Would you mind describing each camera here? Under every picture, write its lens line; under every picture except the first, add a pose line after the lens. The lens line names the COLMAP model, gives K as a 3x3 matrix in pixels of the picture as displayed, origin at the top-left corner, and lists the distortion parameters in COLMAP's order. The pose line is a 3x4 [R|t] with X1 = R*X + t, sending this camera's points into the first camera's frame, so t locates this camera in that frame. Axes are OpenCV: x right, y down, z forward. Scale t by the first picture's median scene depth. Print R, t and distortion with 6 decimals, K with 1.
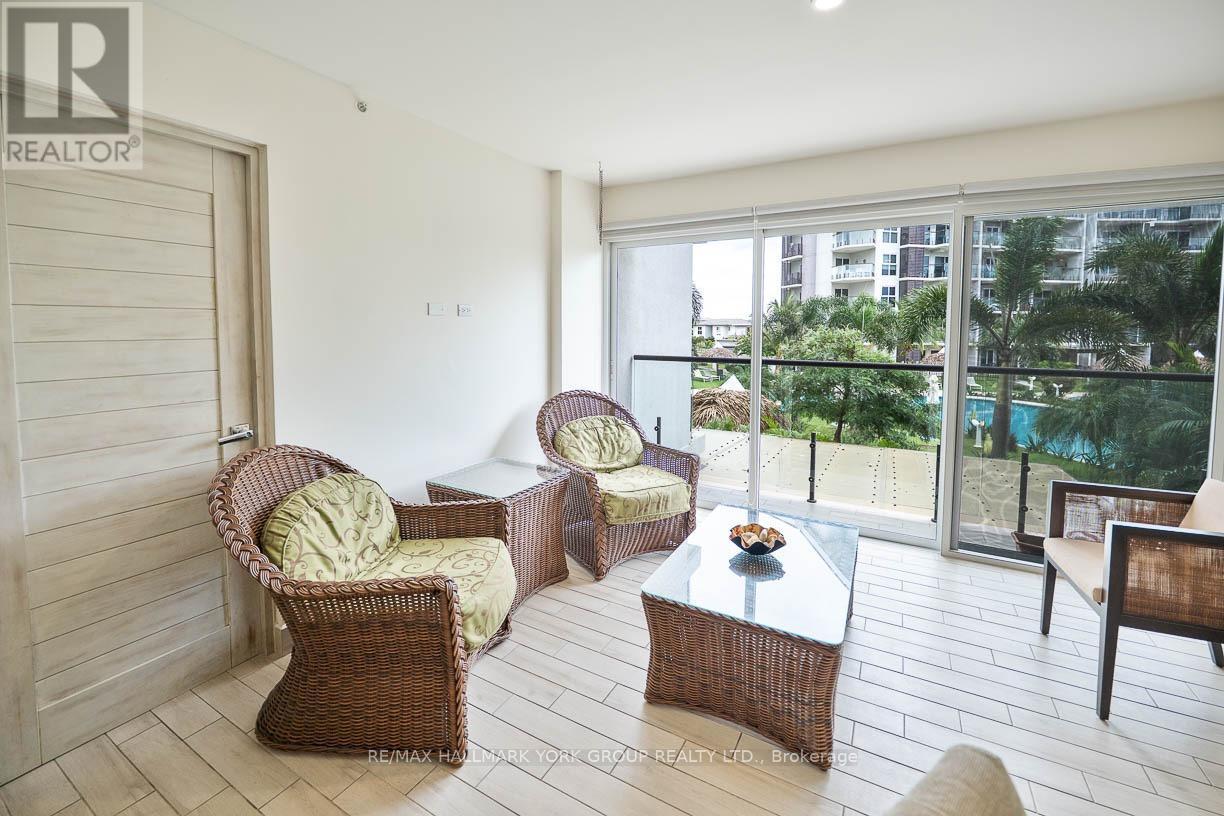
lens RADIAL K [[523.4, 0, 589.6], [0, 523.4, 355.1], [0, 0, 1]] dist [-0.012584, -0.000284]
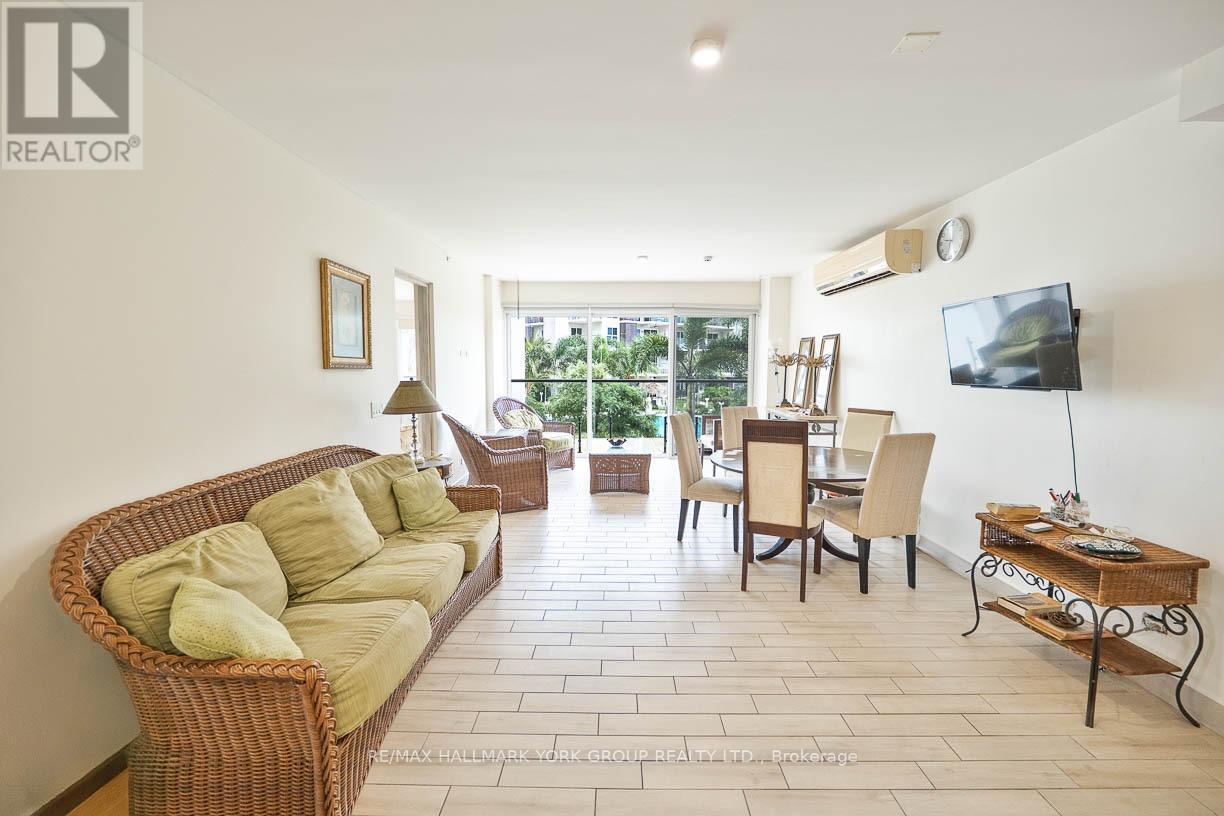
lens RADIAL K [[523.4, 0, 618.7], [0, 523.4, 406.2], [0, 0, 1]] dist [-0.012584, -0.000284]
pose [[0.858403, -0.044360, 0.511054, -0.097180], [0.028181, 0.998827, 0.039365, 0.006217], [-0.512201, -0.019389, 0.858647, -0.122417]]
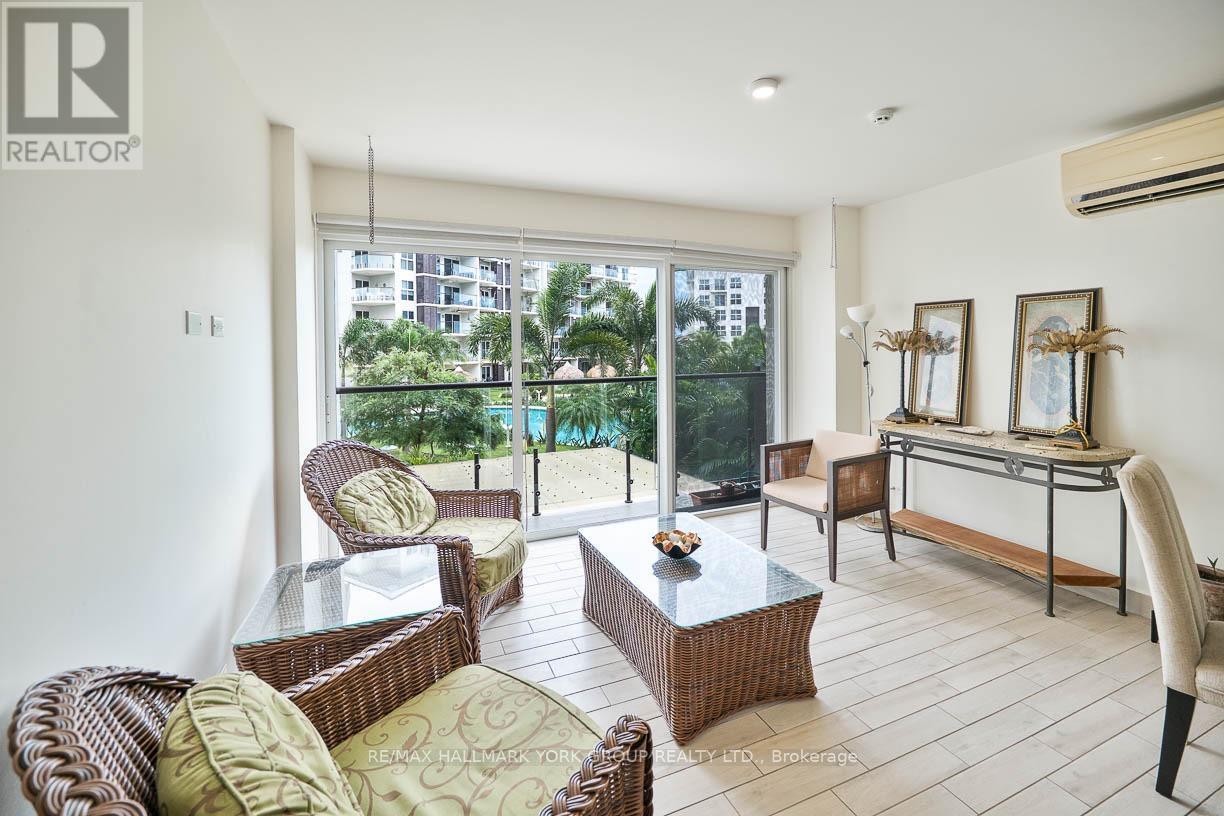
lens RADIAL K [[523.4, 0, 630.4], [0, 523.4, 355.6], [0, 0, 1]] dist [-0.012584, -0.000284]
pose [[0.587182, -0.023398, 0.809117, -0.055925], [0.057374, 0.998271, -0.012769, -0.002738], [-0.807419, 0.053920, 0.587509, 0.039020]]
